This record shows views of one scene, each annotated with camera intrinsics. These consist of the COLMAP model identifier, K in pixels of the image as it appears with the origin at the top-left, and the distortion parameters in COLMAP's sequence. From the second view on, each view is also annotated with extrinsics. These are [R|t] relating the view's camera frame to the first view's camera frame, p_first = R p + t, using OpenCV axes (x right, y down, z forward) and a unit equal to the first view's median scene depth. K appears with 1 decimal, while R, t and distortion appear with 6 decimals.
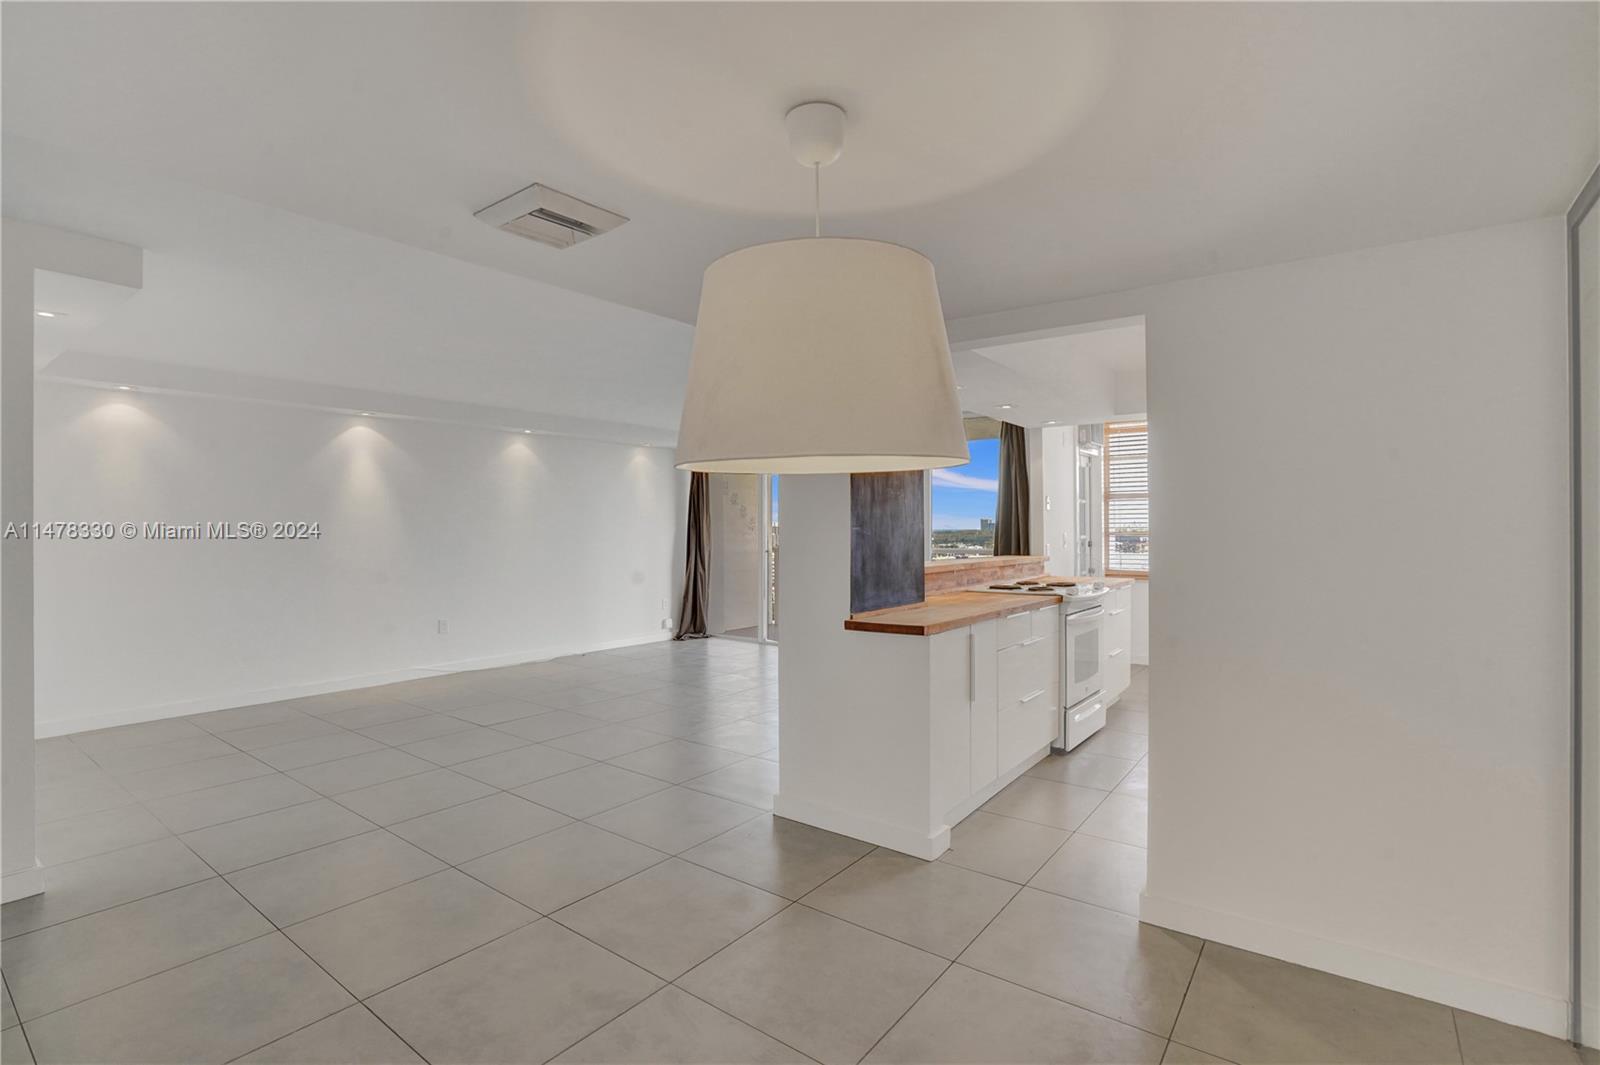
lens RADIAL K [[779.1, 0, 797.4], [0, 779.1, 522.4], [0, 0, 1]] dist [-0.023598, -0.000568]
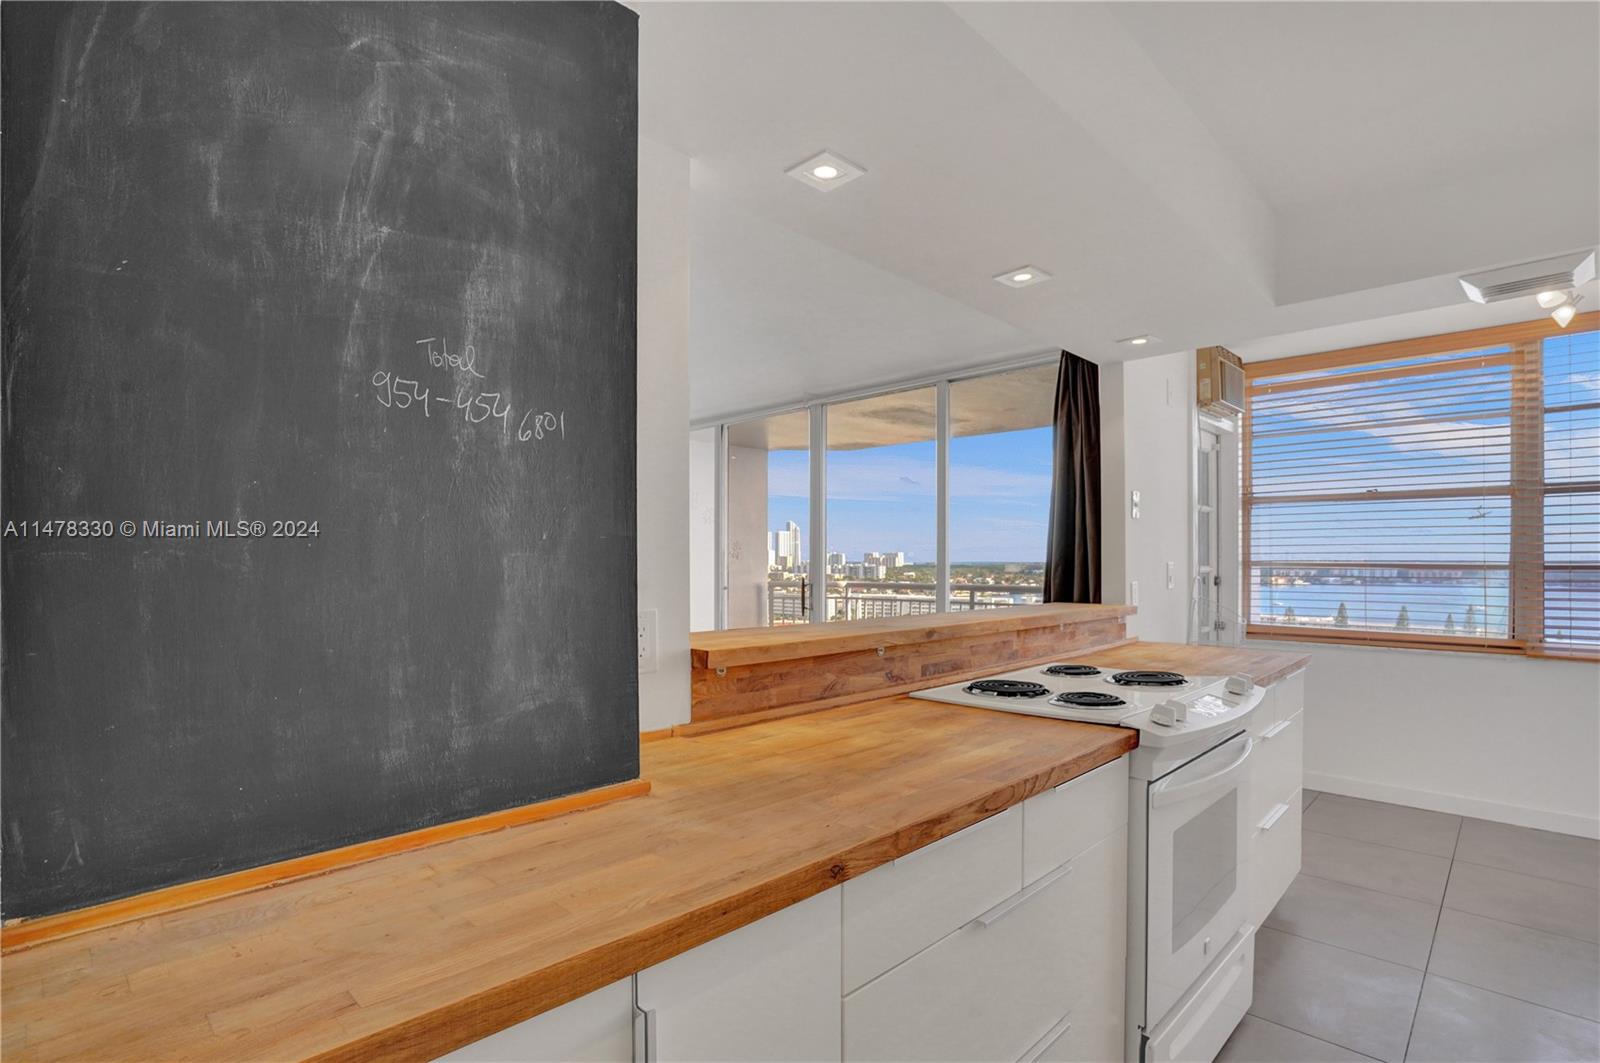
lens RADIAL K [[779.1, 0, 833.2], [0, 779.1, 573.5], [0, 0, 1]] dist [-0.023598, -0.000568]
pose [[0.995169, -0.001289, -0.098173, 0.160727], [0.003315, 0.999785, 0.020483, 0.010053], [0.098125, -0.020709, 0.994959, 0.429721]]
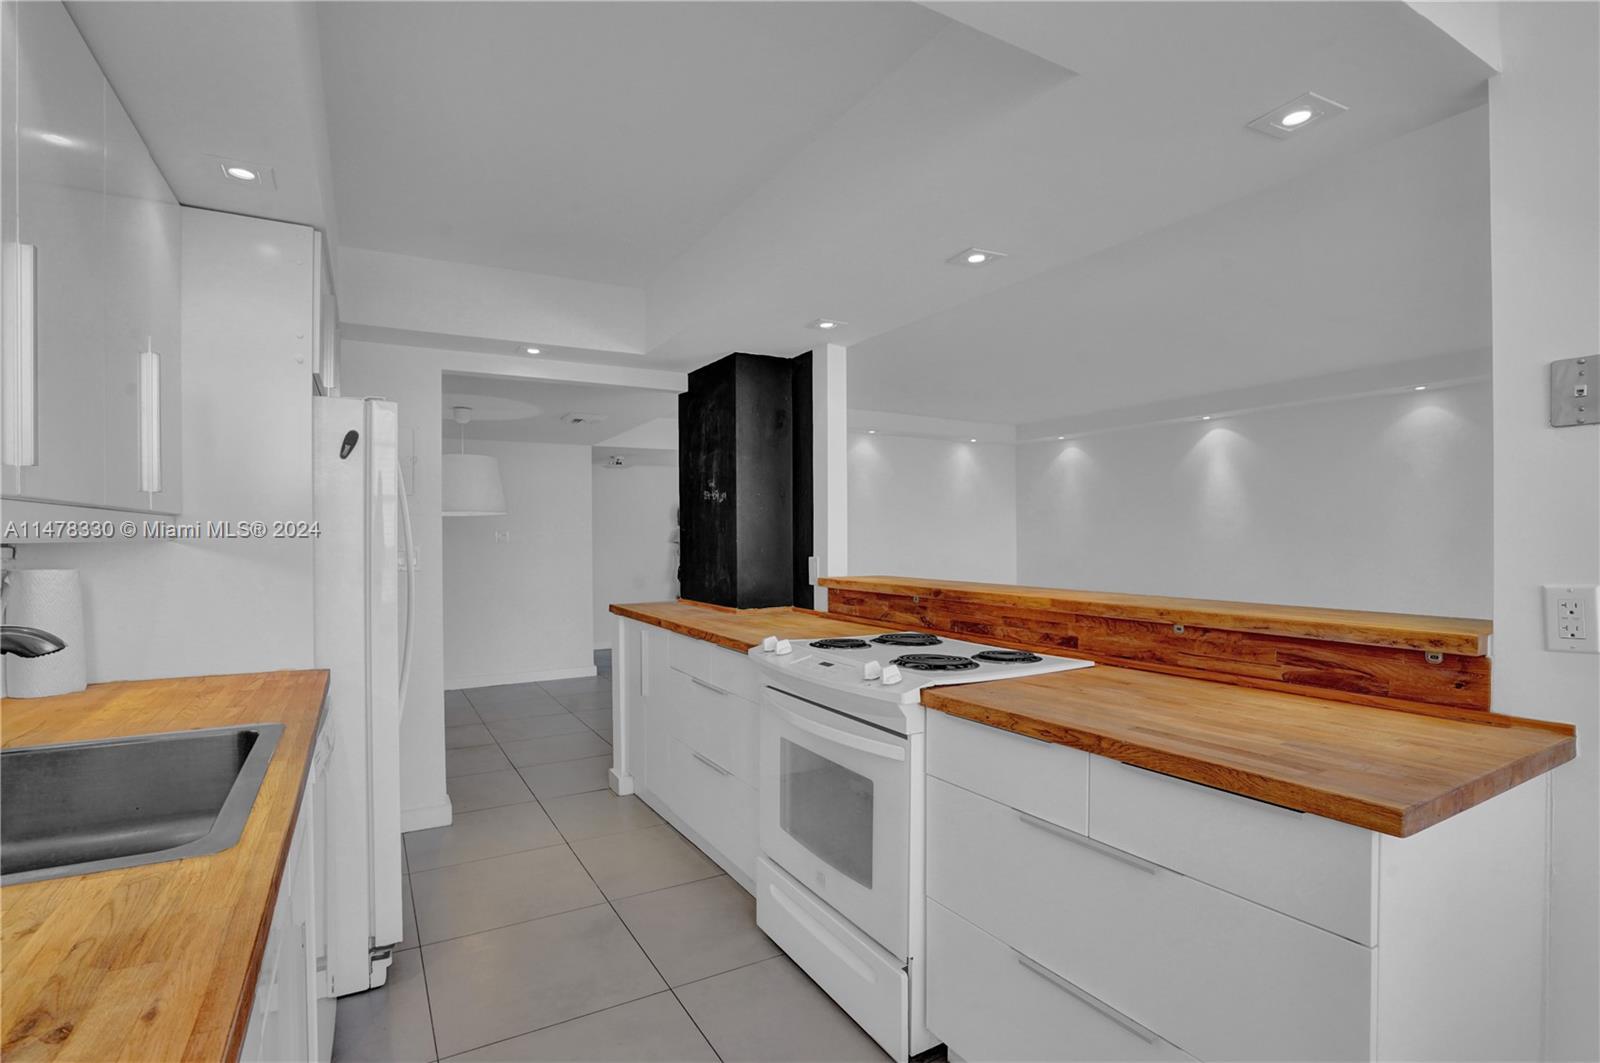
lens RADIAL K [[779.1, 0, 801.8], [0, 779.1, 536.7], [0, 0, 1]] dist [-0.023598, -0.000568]
pose [[-0.386701, 0.004262, -0.922195, 0.582026], [0.013523, 0.999908, -0.001049, 0.012165], [0.922106, -0.012877, -0.386723, 0.860239]]
